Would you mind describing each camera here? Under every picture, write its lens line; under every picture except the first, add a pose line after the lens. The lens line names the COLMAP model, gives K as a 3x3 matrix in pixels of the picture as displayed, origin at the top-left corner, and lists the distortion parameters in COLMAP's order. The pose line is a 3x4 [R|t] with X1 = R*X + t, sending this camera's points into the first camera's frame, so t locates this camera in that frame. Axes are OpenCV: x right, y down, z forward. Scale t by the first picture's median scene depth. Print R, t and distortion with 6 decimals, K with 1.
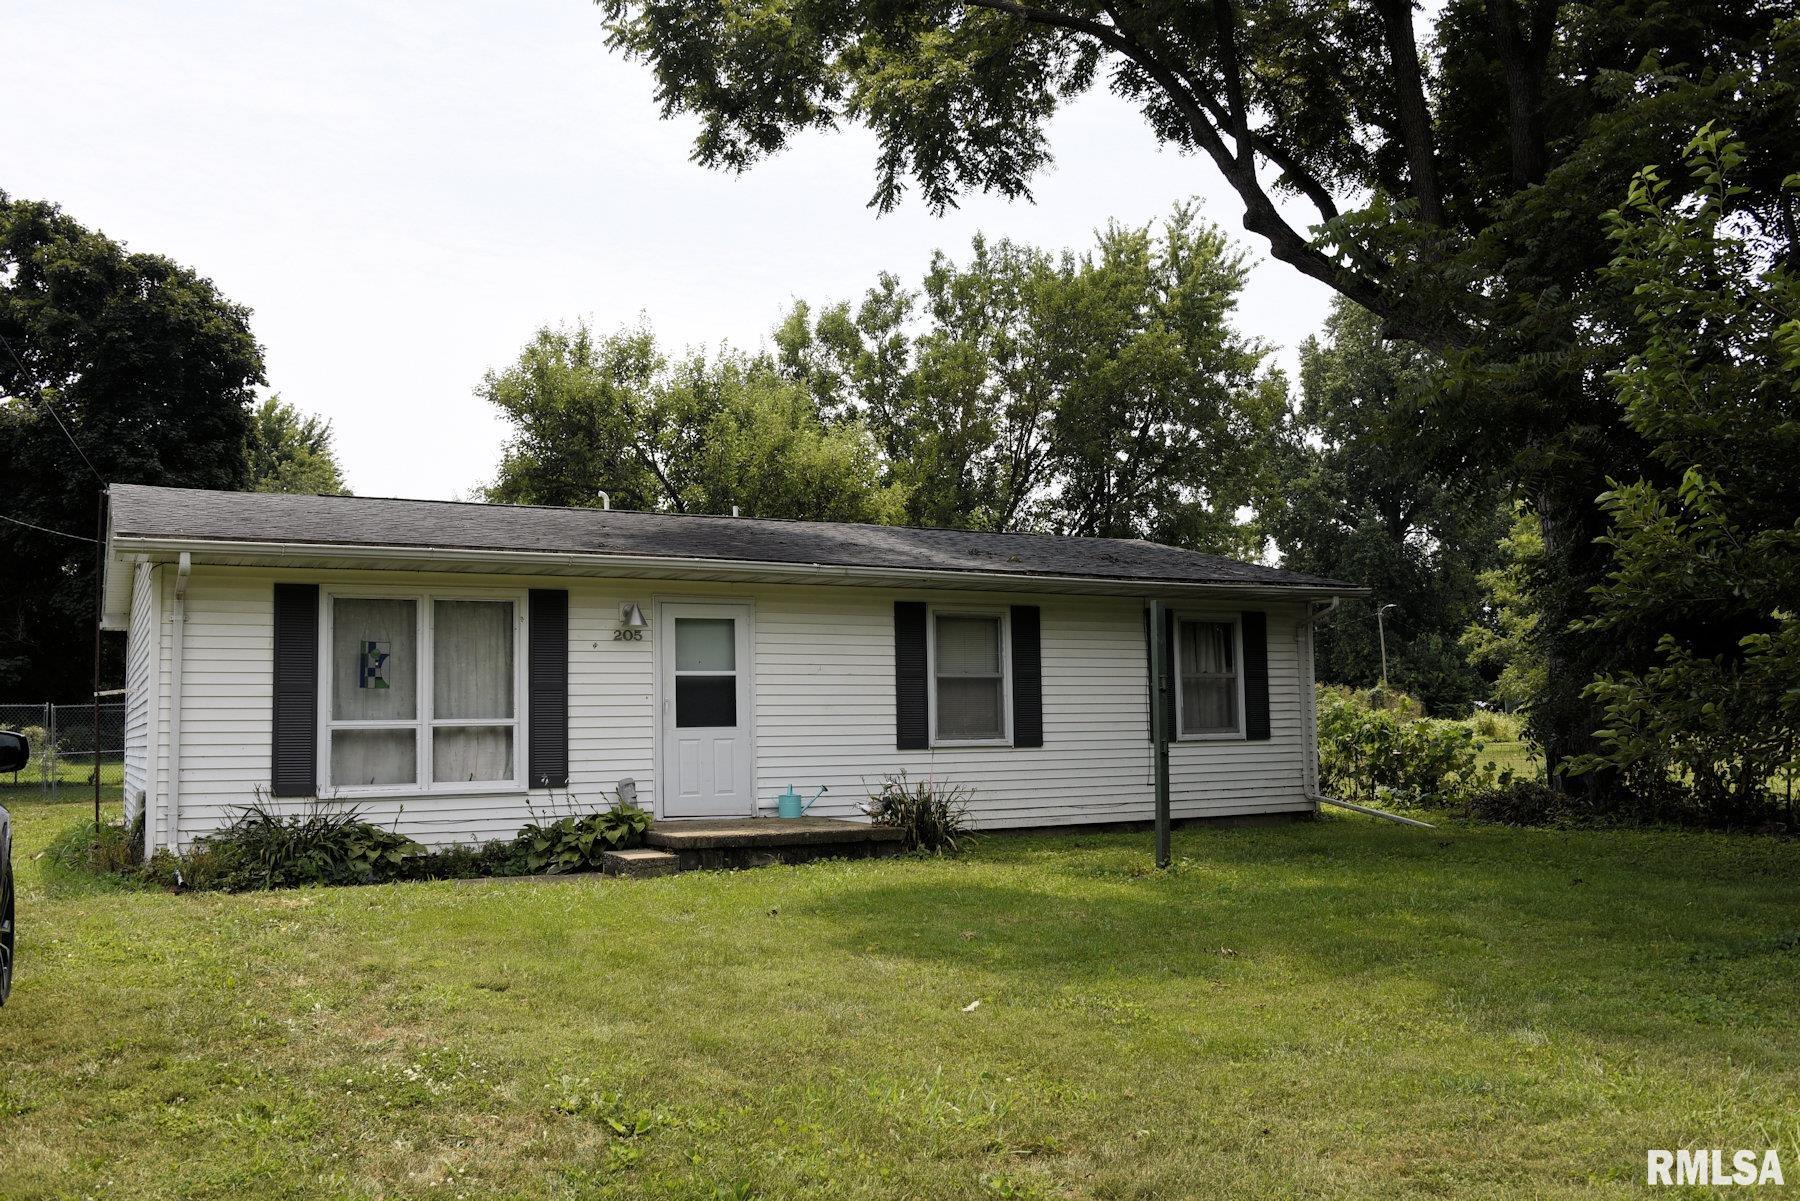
lens RADIAL K [[1484.1, 0, 900.0], [0, 1484.1, 600.5], [0, 0, 1]] dist [-0.097525, 0.008284]
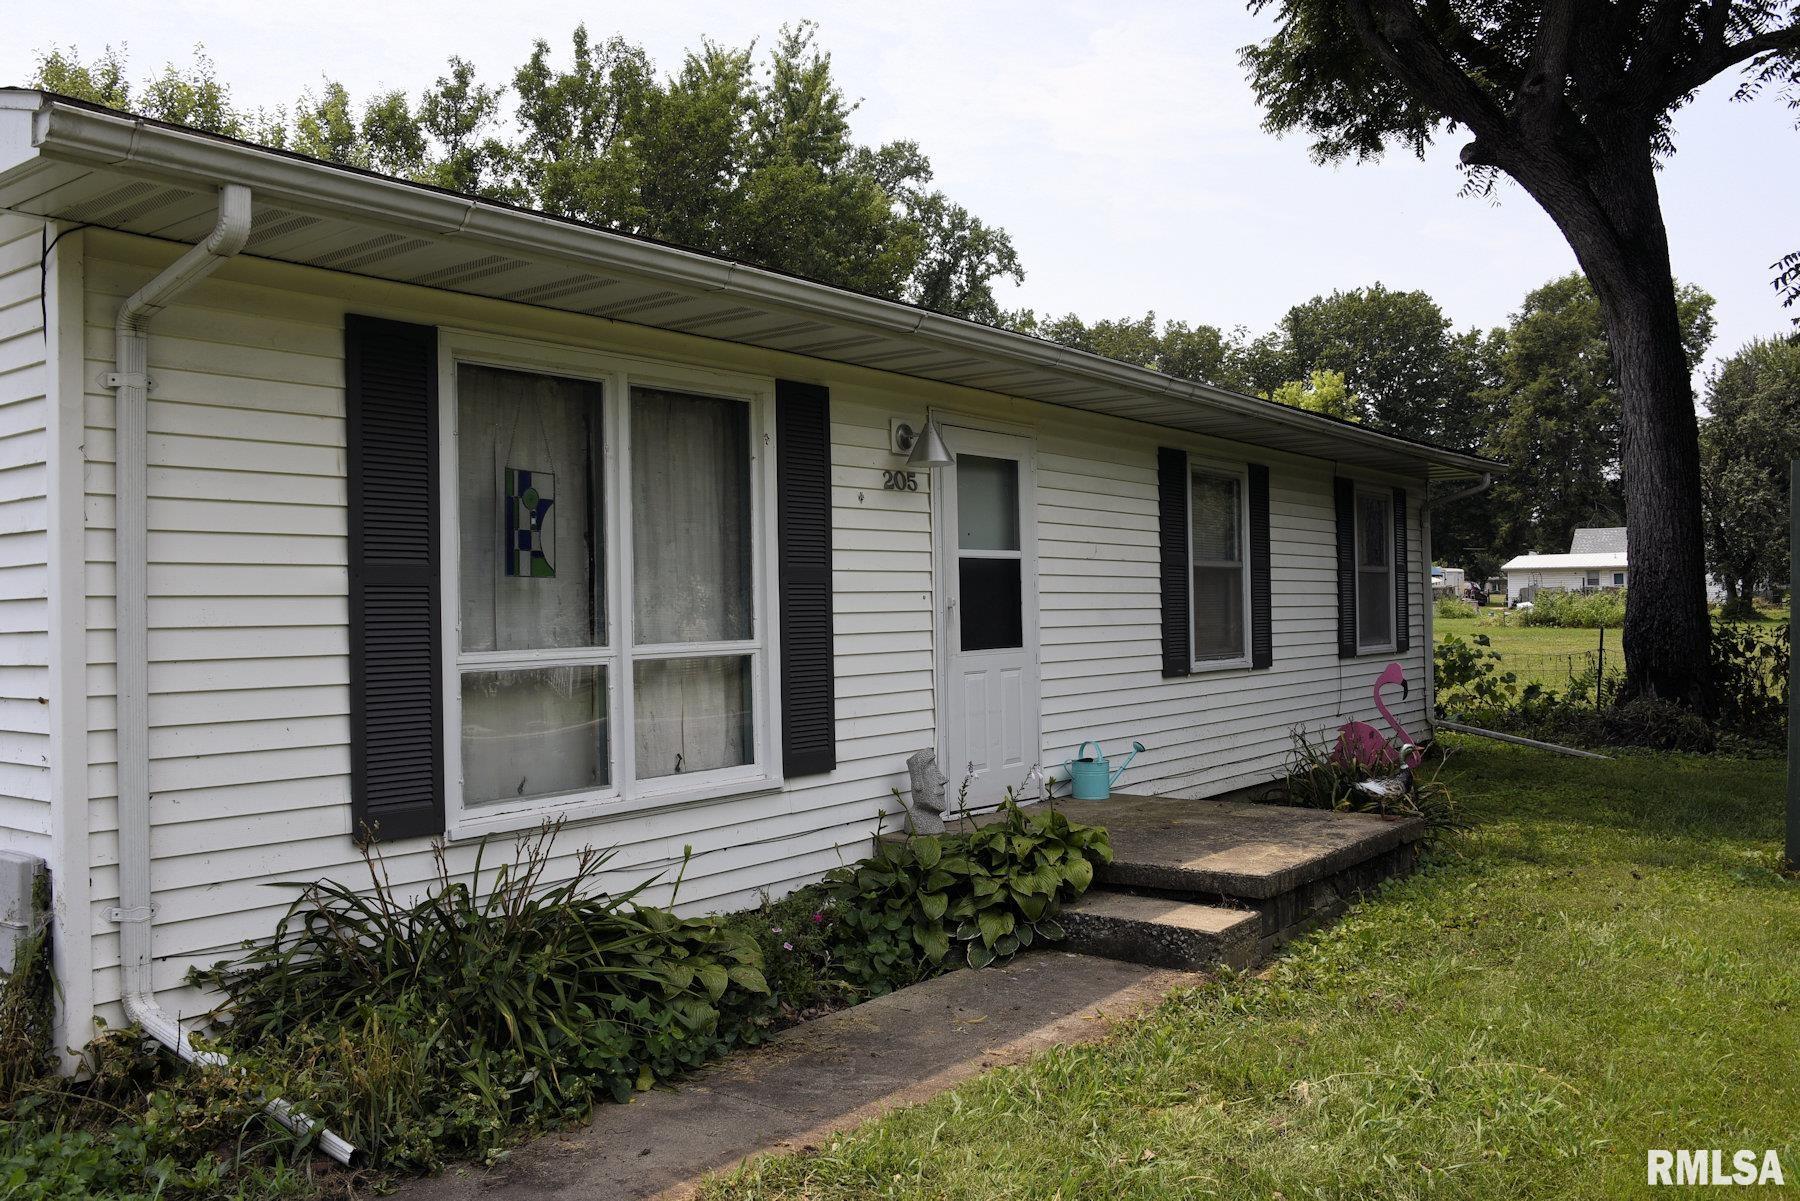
lens RADIAL K [[1501.5, 0, 900.0], [0, 1501.5, 600.5], [0, 0, 1]] dist [-0.105287, 0.060771]
pose [[0.914311, 0.007422, 0.404946, -0.372453], [-0.038994, 0.996801, 0.069772, 0.026618], [-0.403132, -0.079584, 0.911675, 0.463354]]
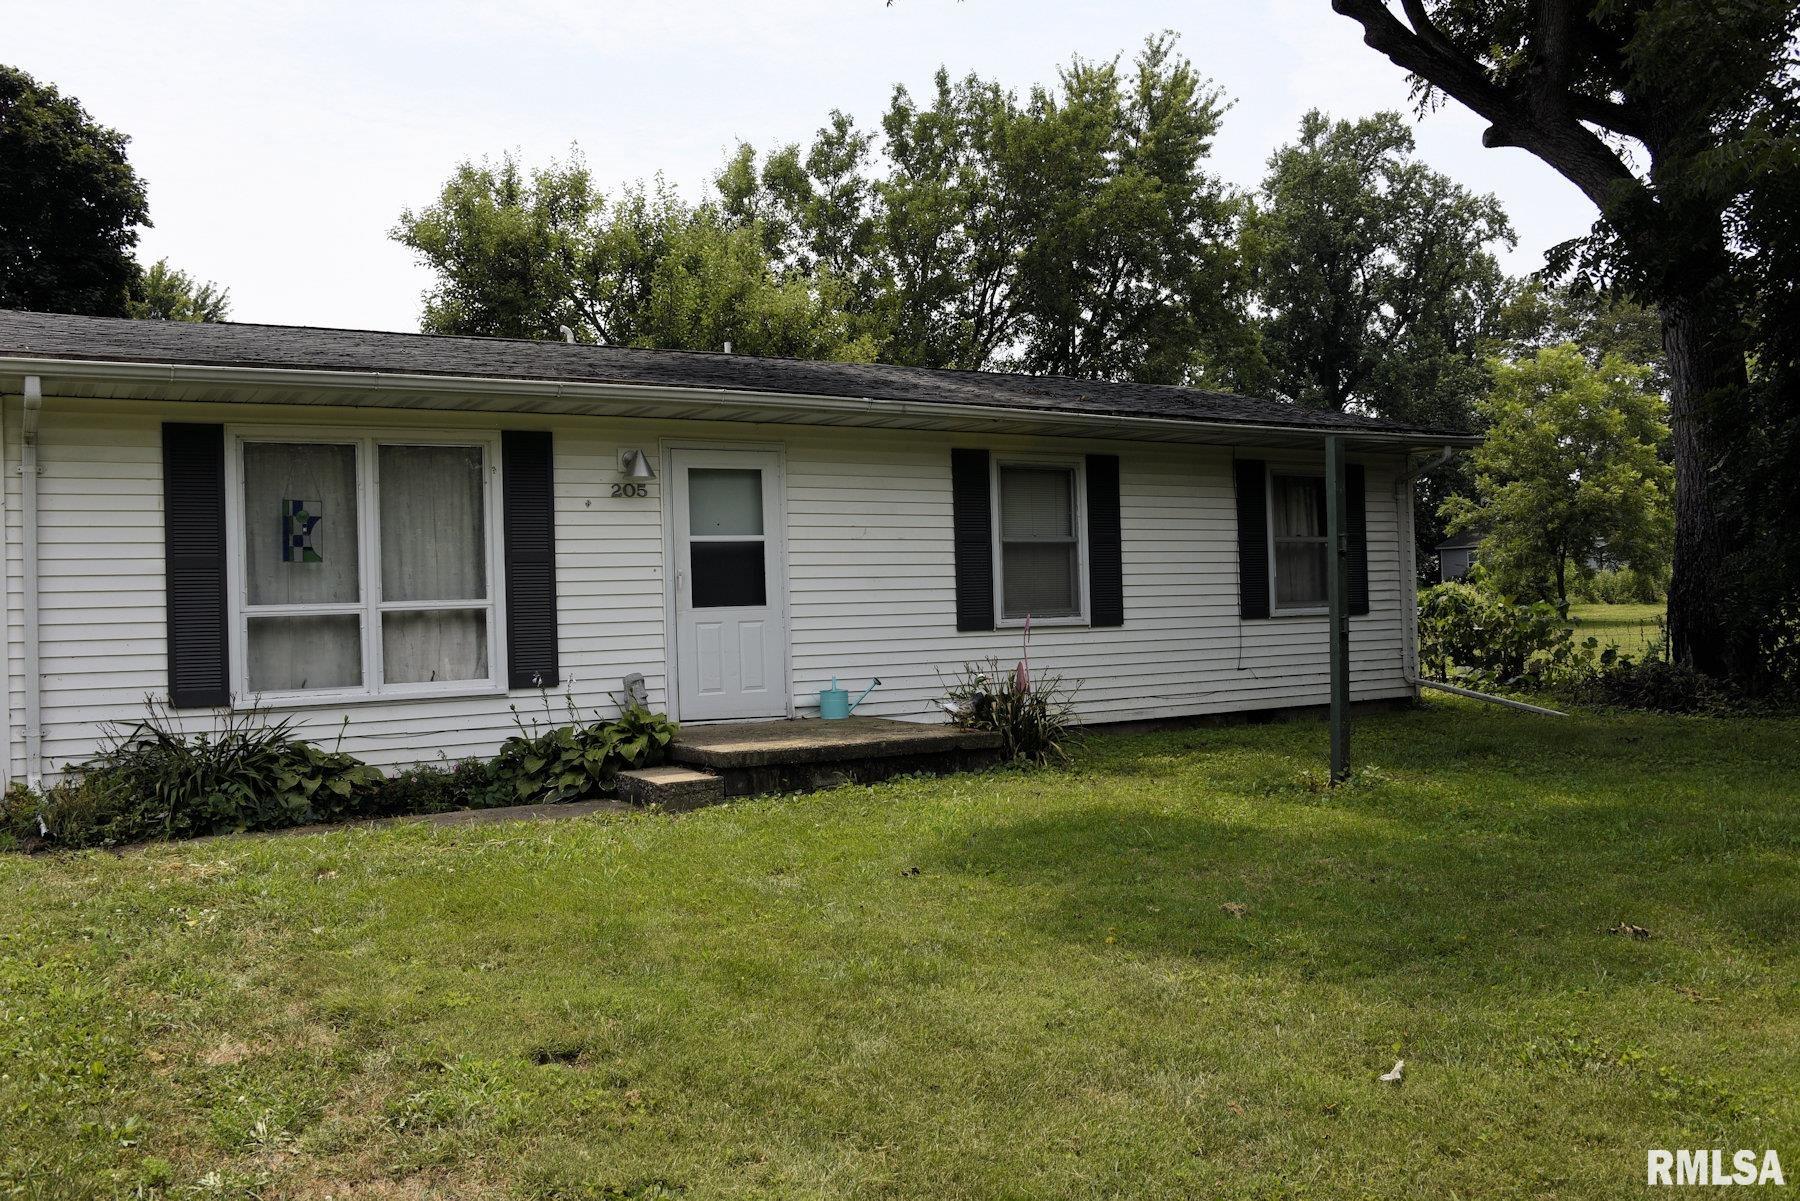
lens RADIAL K [[1501.5, 0, 900.0], [0, 1501.5, 600.5], [0, 0, 1]] dist [-0.105287, 0.060771]
pose [[0.998509, -0.011087, 0.053443, -0.077840], [0.006648, 0.996567, 0.082528, 0.015911], [-0.054174, -0.082050, 0.995155, 0.188415]]
